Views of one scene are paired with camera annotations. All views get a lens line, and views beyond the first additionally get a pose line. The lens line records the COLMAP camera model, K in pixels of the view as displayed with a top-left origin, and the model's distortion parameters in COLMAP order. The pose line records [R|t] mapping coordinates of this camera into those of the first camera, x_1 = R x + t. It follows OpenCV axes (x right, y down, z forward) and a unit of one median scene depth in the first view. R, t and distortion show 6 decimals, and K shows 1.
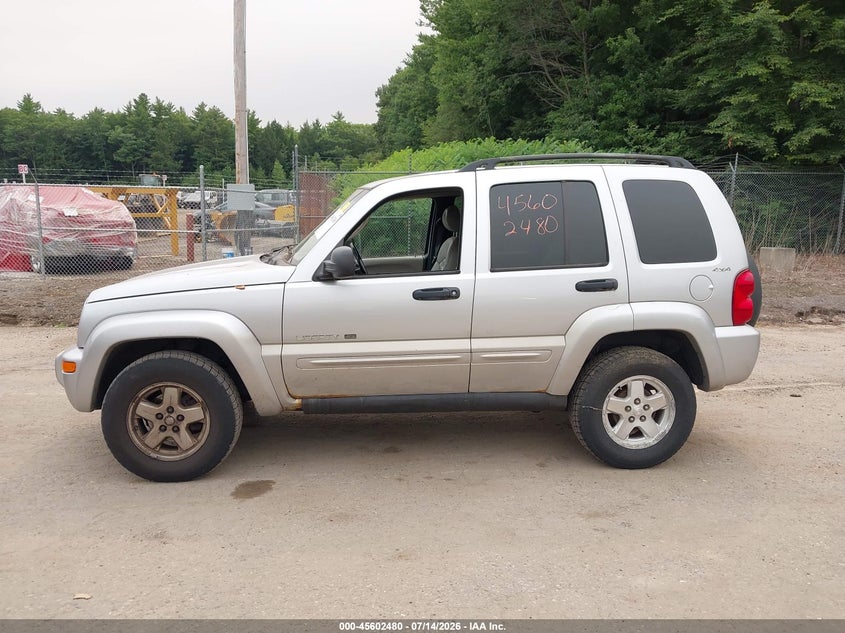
lens RADIAL K [[744.9, 0, 406.4], [0, 744.9, 291.6], [0, 0, 1]] dist [-0.000282, -0.004862]
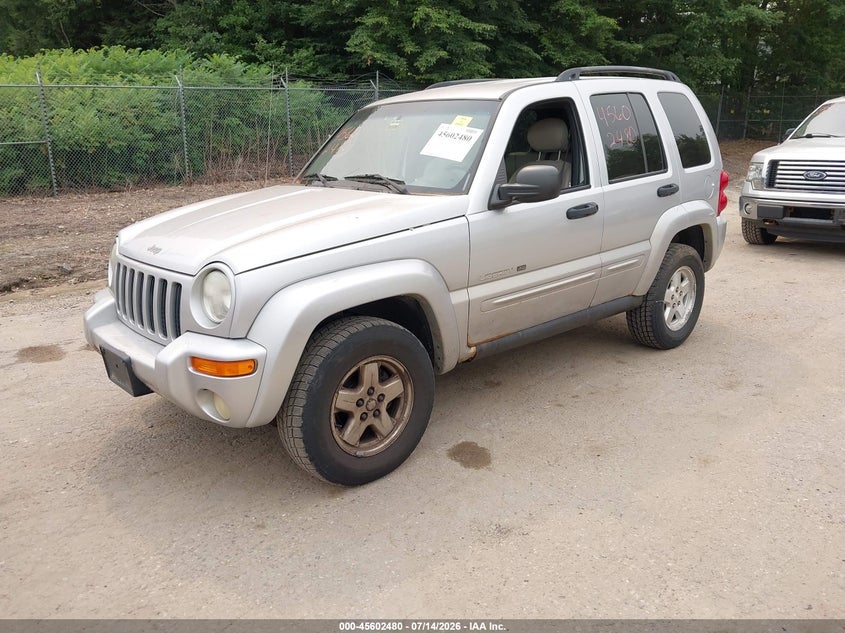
lens RADIAL K [[725.9, 0, 422.5], [0, 725.9, 316.5], [0, 0, 1]] dist [0.004600, 0.007290]
pose [[0.777076, -0.178513, 0.603561, -0.210930], [0.091447, 0.980783, 0.172345, -0.013207], [-0.622728, -0.078731, 0.778467, 0.110549]]
